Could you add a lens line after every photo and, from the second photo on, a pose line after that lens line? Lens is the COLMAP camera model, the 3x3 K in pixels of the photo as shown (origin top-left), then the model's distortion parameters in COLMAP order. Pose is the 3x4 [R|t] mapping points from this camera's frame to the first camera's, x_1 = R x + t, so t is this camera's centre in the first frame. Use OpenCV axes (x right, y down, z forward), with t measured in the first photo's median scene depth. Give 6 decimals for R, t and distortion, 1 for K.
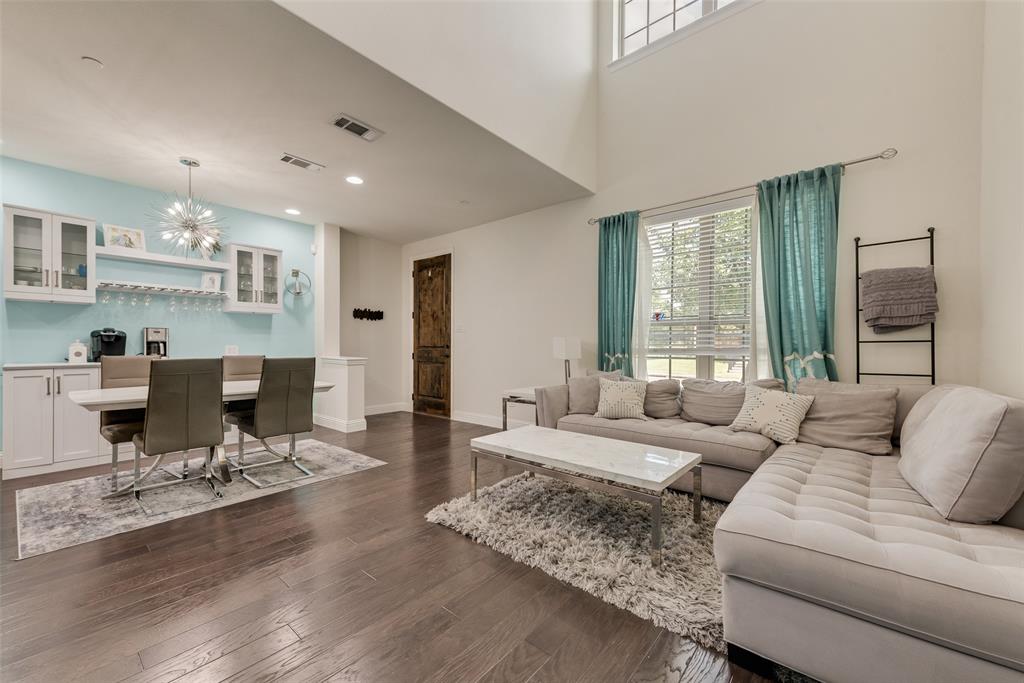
lens RADIAL K [[404.0, 0, 511.7], [0, 404.0, 347.1], [0, 0, 1]] dist [0.013469, -0.002493]
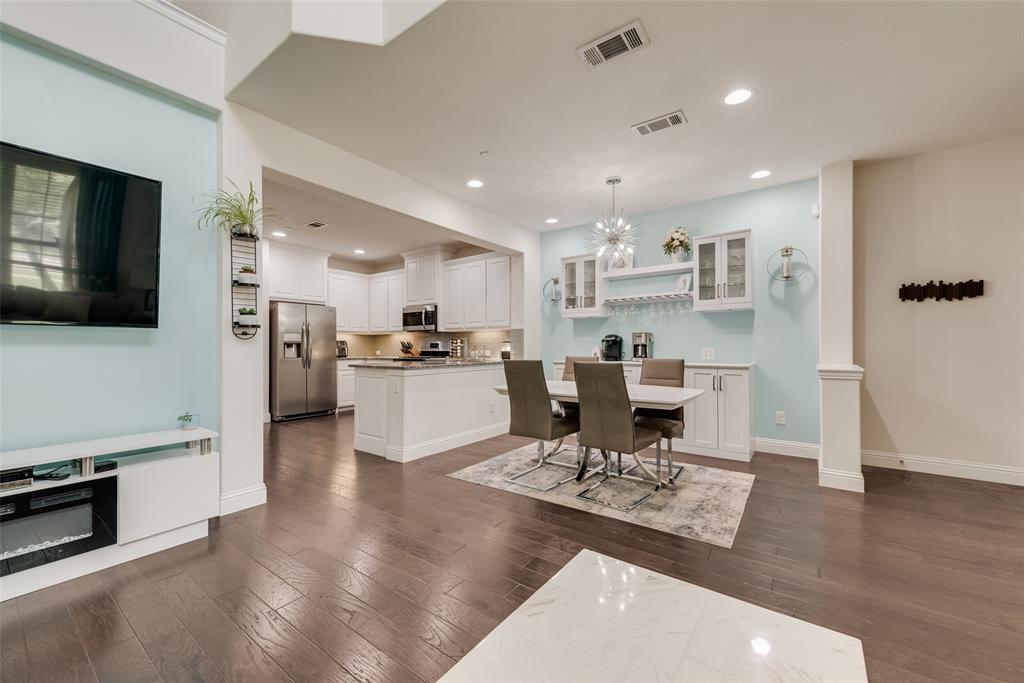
lens RADIAL K [[404.0, 0, 514.2], [0, 404.0, 345.7], [0, 0, 1]] dist [0.013469, -0.002493]
pose [[0.069627, -0.006159, -0.997554, 0.217965], [-0.000845, 0.999980, -0.006233, -0.002864], [0.997573, 0.001277, 0.069621, 0.527625]]
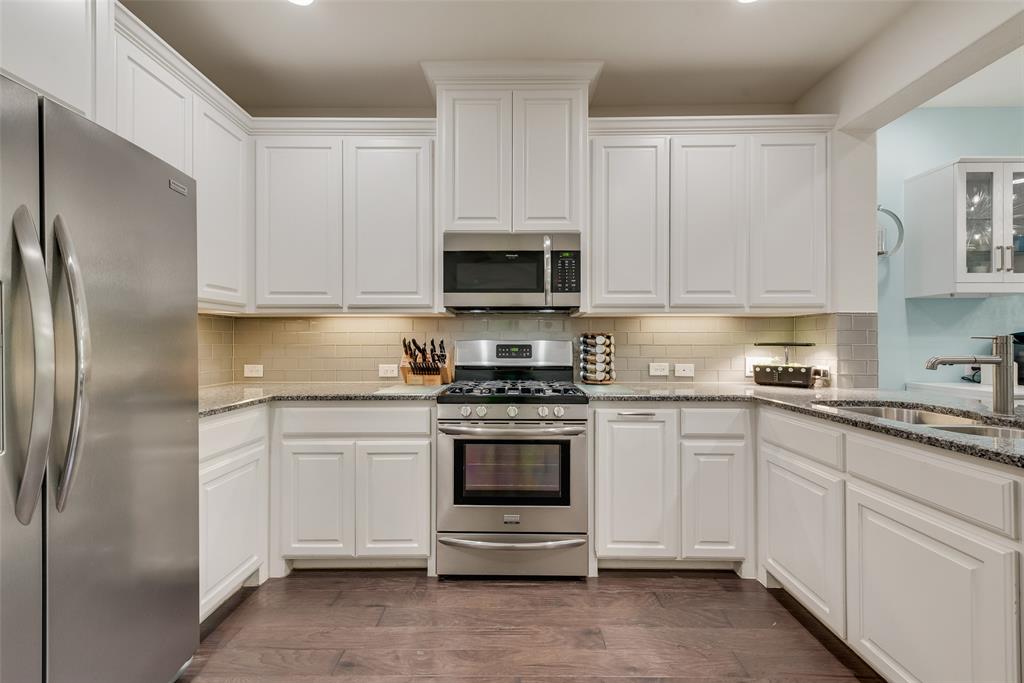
lens RADIAL K [[404.0, 0, 512.0], [0, 404.0, 341.8], [0, 0, 1]] dist [0.013469, -0.002493]
pose [[0.642972, -0.003732, -0.765880, -0.895398], [-0.001134, 0.999982, -0.005824, -0.022065], [0.765889, 0.004613, 0.642957, -0.035582]]
